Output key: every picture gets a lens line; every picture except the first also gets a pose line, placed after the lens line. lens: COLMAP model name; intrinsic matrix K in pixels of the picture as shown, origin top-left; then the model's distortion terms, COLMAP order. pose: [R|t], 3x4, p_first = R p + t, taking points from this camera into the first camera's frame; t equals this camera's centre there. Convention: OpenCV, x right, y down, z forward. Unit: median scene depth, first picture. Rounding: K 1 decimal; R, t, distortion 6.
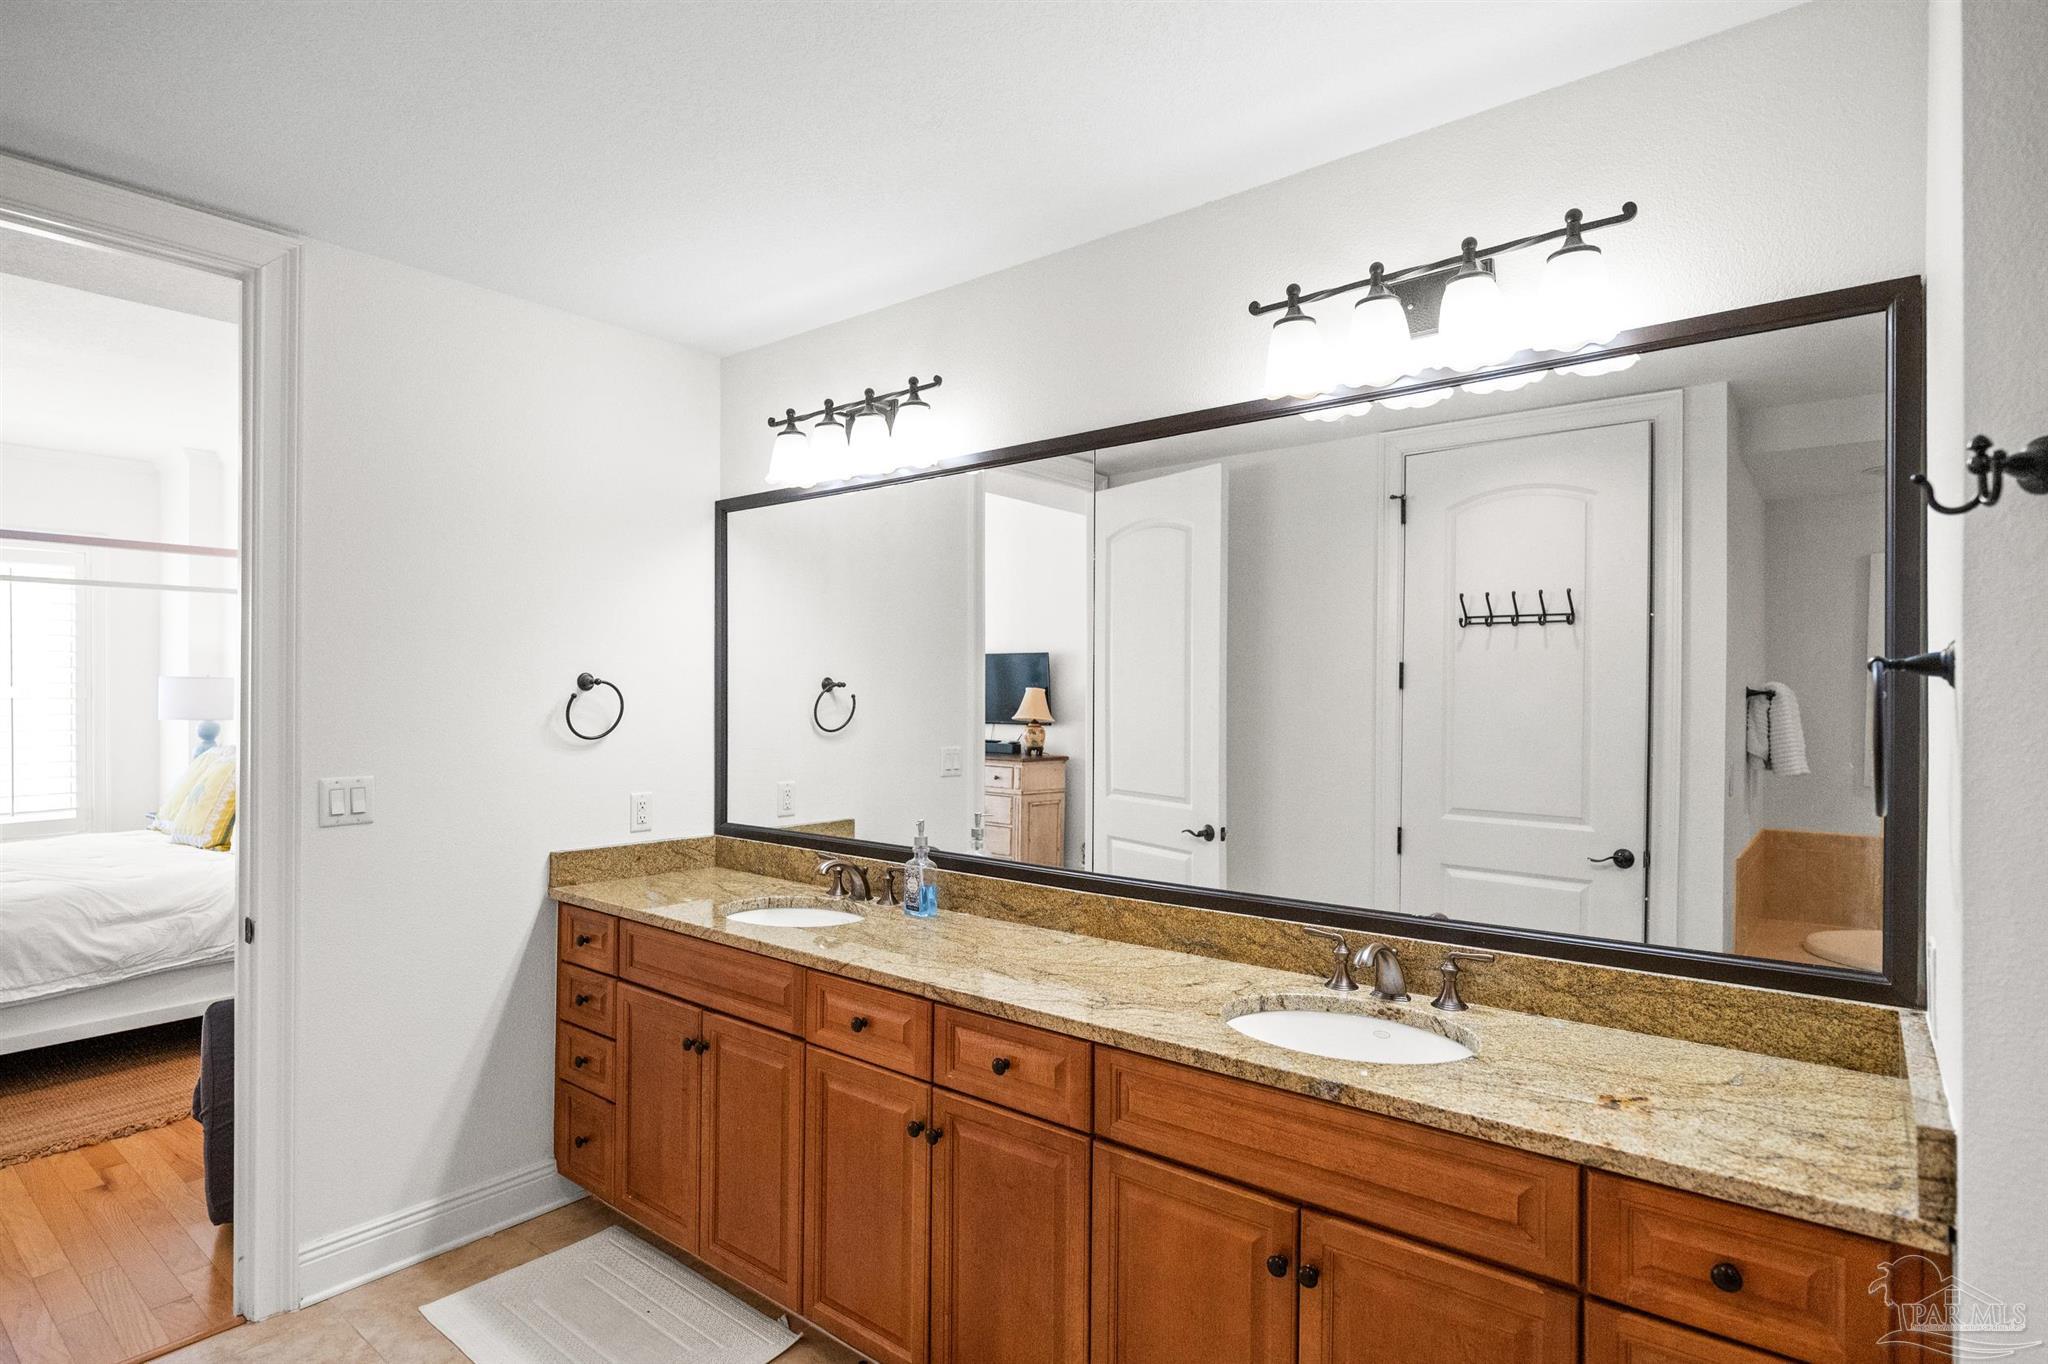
lens RADIAL K [[1084.4, 0, 1006.9], [0, 1084.4, 700.8], [0, 0, 1]] dist [-0.004735, 0.003275]
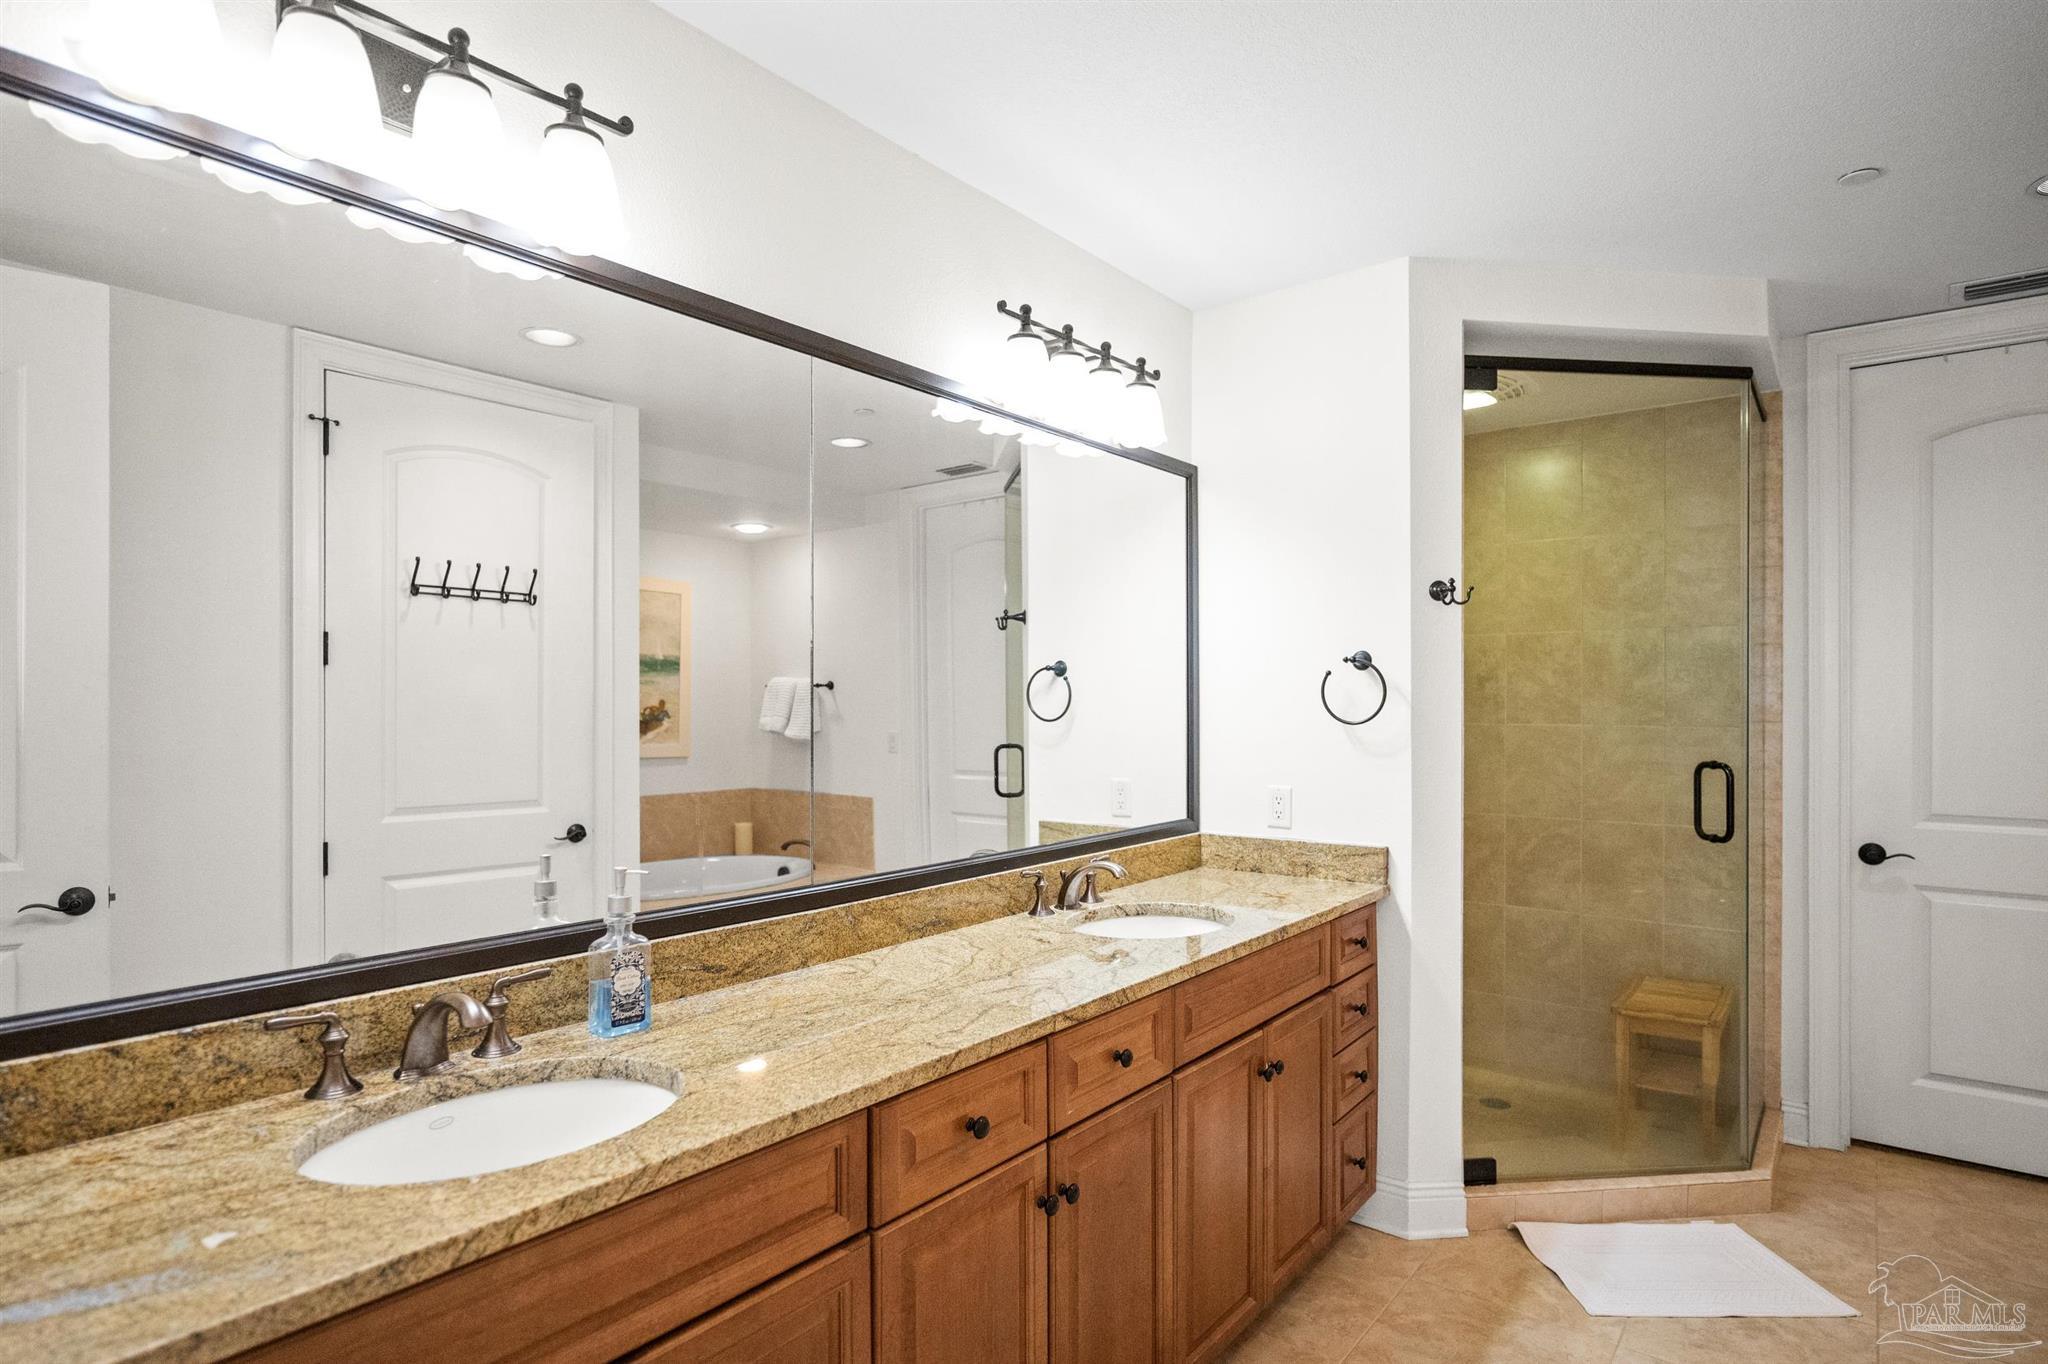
lens RADIAL K [[1084.4, 0, 1045.6], [0, 1084.4, 693.9], [0, 0, 1]] dist [-0.004735, 0.003275]
pose [[-0.043775, 0.000948, 0.999041, -0.786332], [0.004193, 0.999991, -0.000765, 0.020979], [-0.999033, 0.004155, -0.043779, 0.933669]]
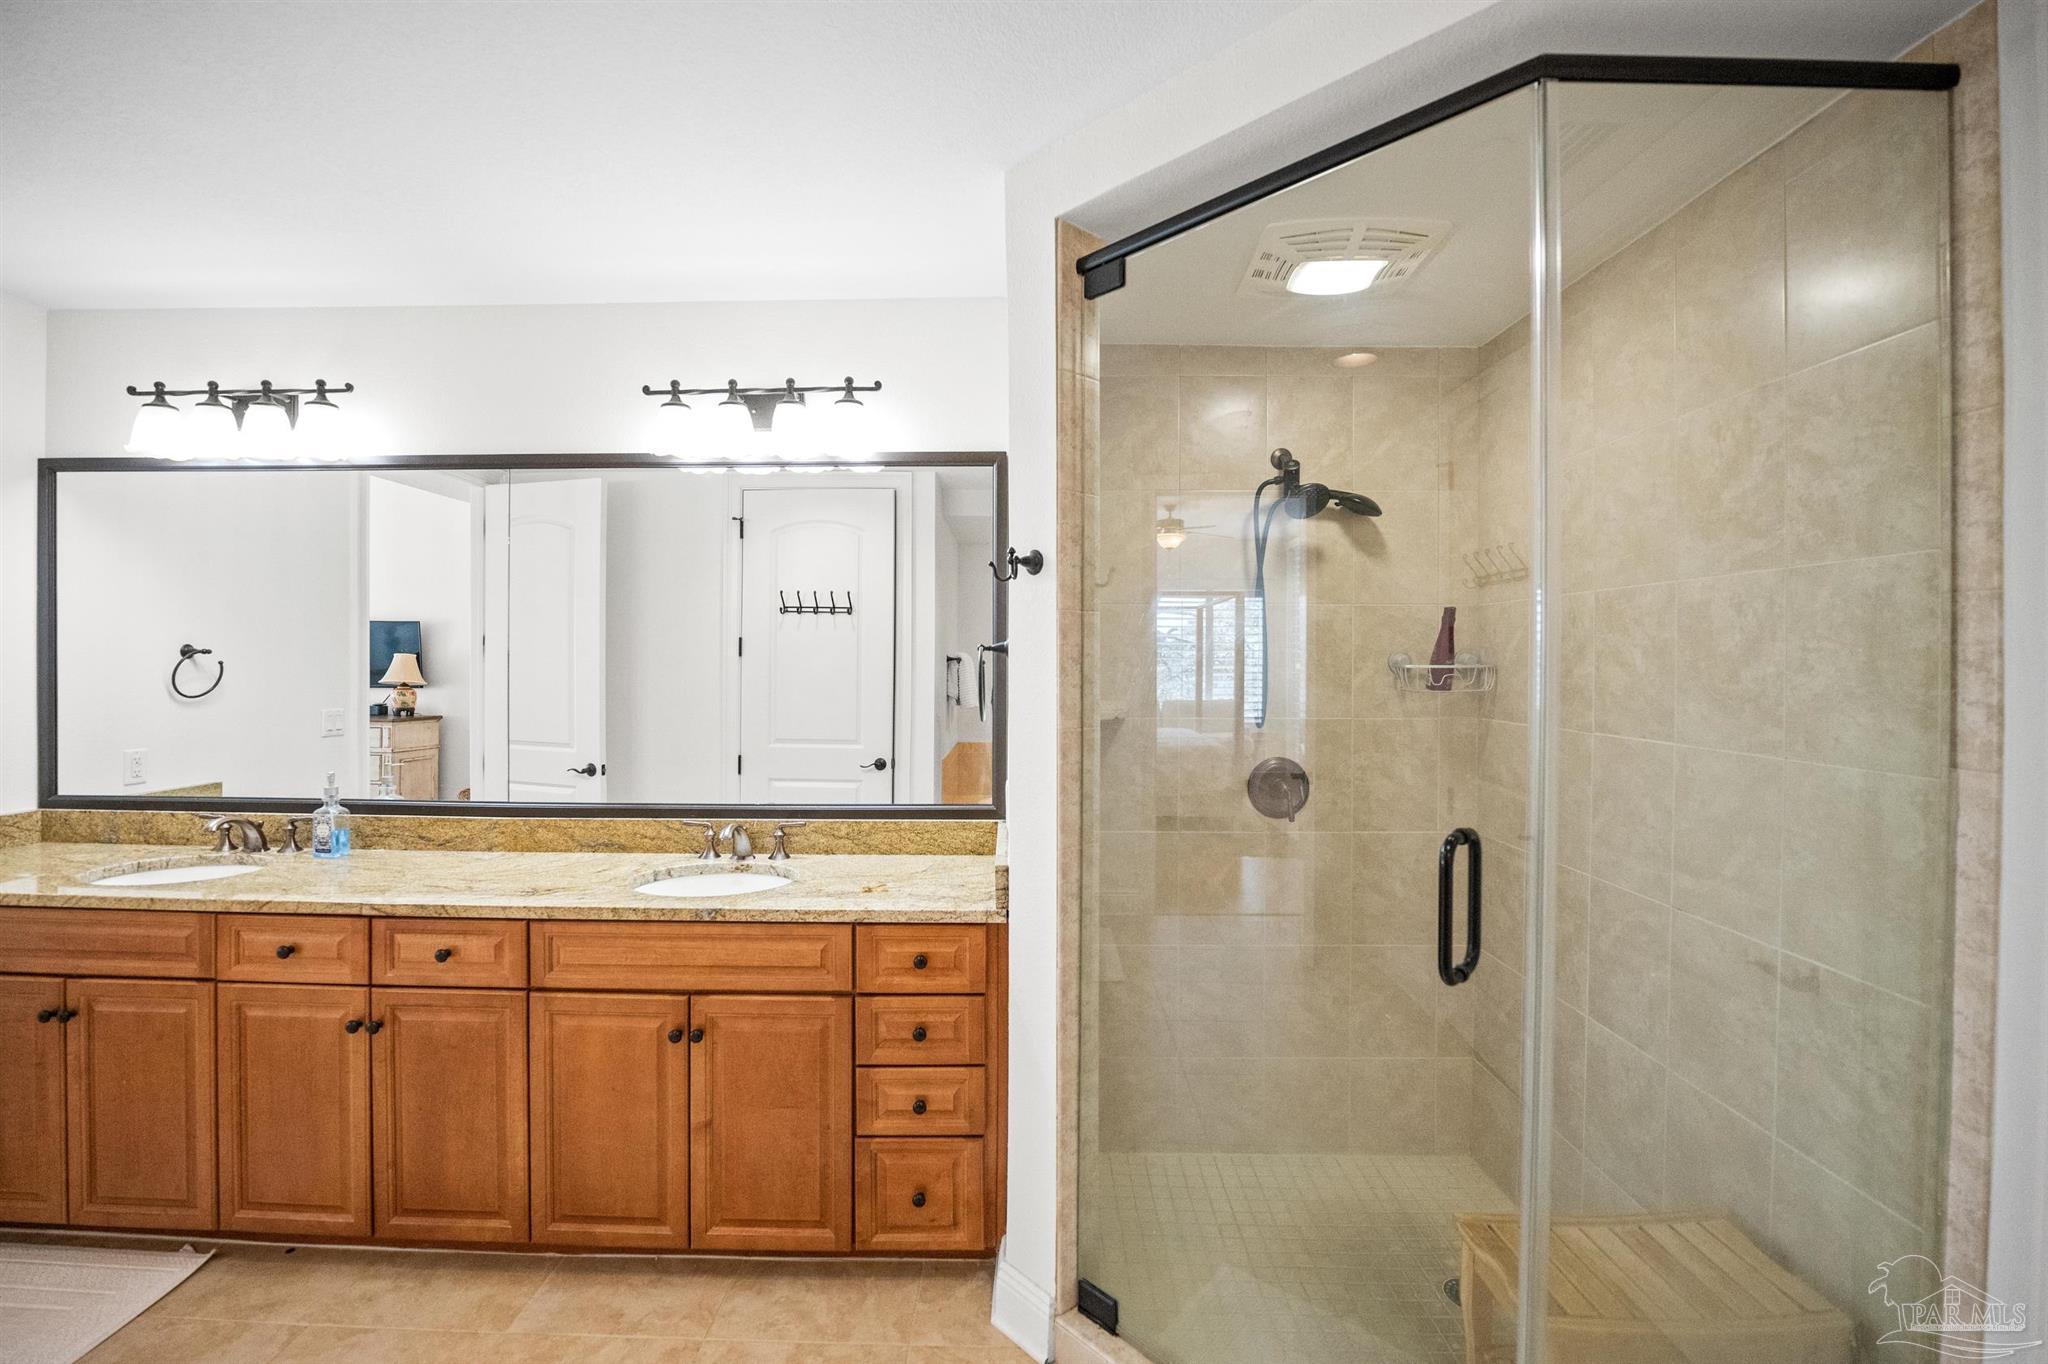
lens RADIAL K [[862.1, 0, 1029.8], [0, 862.1, 657.3], [0, 0, 1]] dist [-0.023181, 0.001216]
pose [[0.775265, 0.000484, 0.631637, -0.086361], [0.003934, 0.999977, -0.005595, -0.003223], [-0.631624, 0.006823, 0.775244, -0.176677]]
